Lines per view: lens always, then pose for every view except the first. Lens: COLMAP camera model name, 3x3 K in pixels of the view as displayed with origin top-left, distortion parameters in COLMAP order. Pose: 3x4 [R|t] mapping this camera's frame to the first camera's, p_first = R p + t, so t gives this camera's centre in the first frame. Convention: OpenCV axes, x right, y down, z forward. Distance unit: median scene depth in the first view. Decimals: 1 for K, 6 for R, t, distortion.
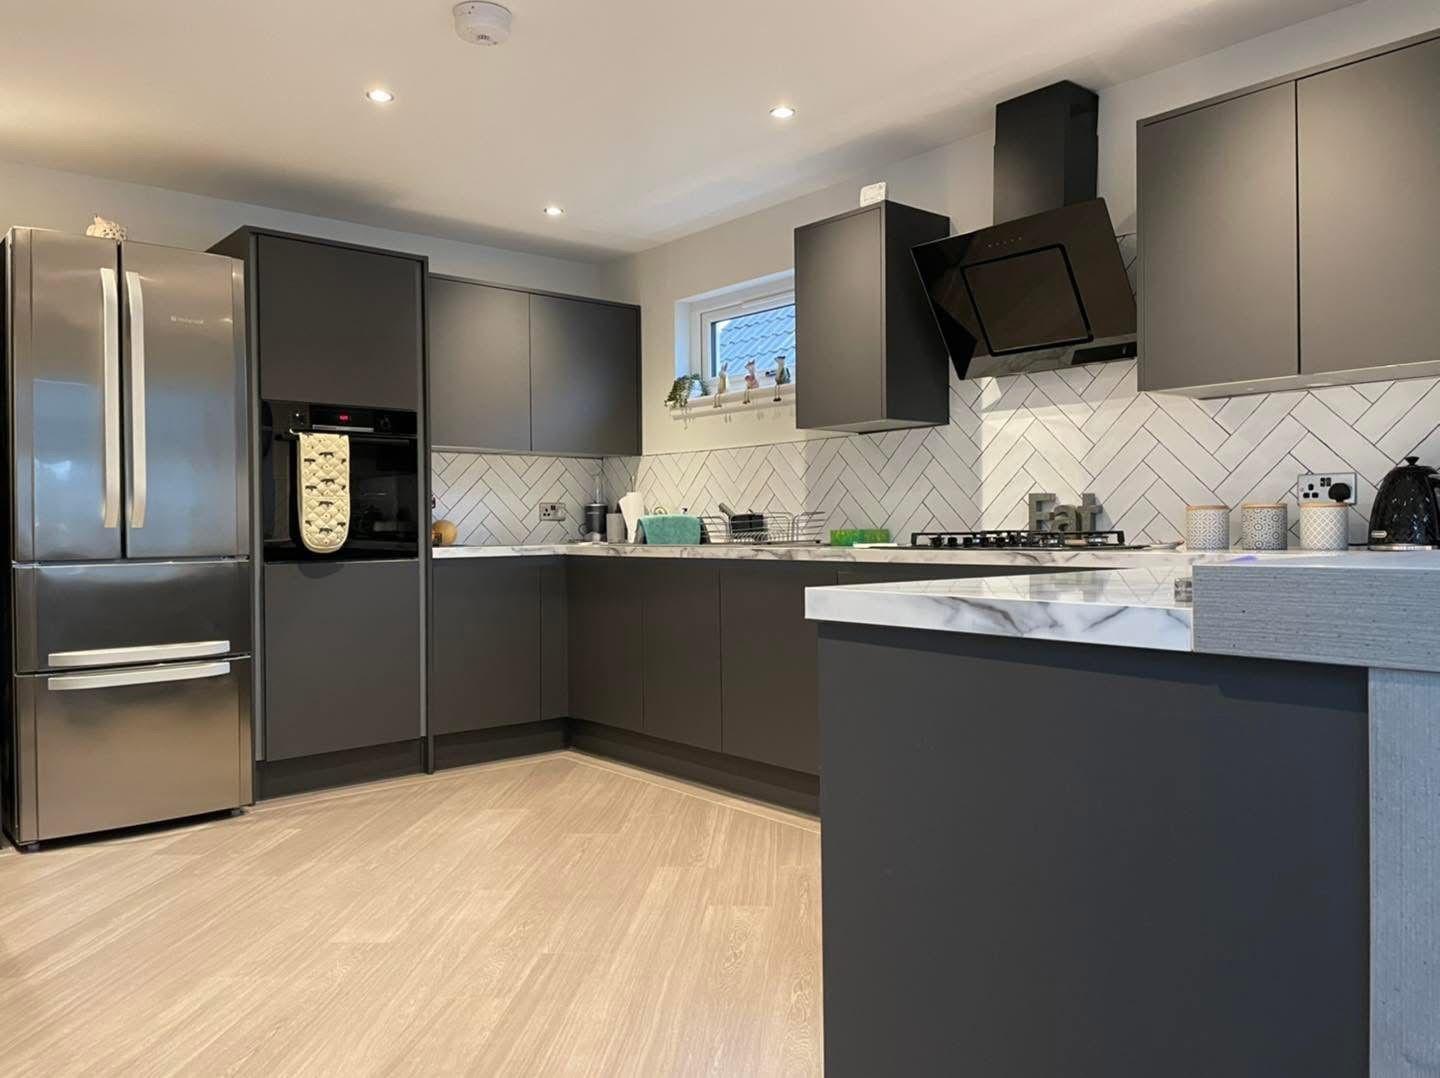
lens RADIAL K [[1091.7, 0, 723.2], [0, 1091.7, 536.3], [0, 0, 1]] dist [0.021464, -0.013986]
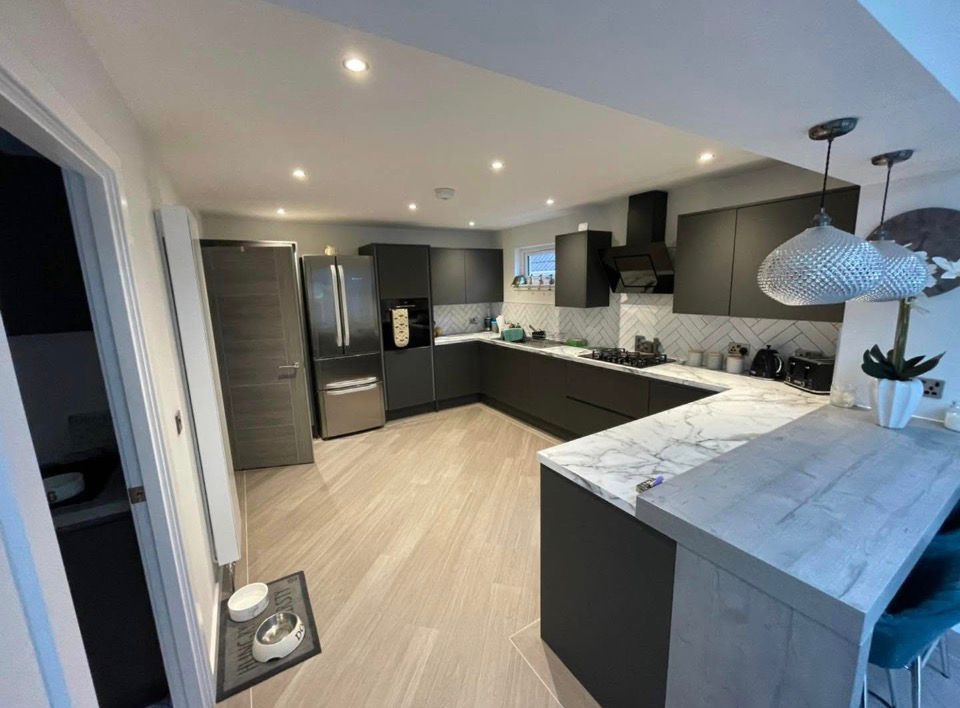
lens RADIAL K [[388.2, 0, 476.9], [0, 388.2, 353.2], [0, 0, 1]] dist [-0.024402, -0.000183]
pose [[0.987522, 0.010431, -0.157135, 0.025390], [0.017121, 0.984778, 0.172971, -0.158939], [0.156547, -0.173503, 0.972312, -0.055811]]
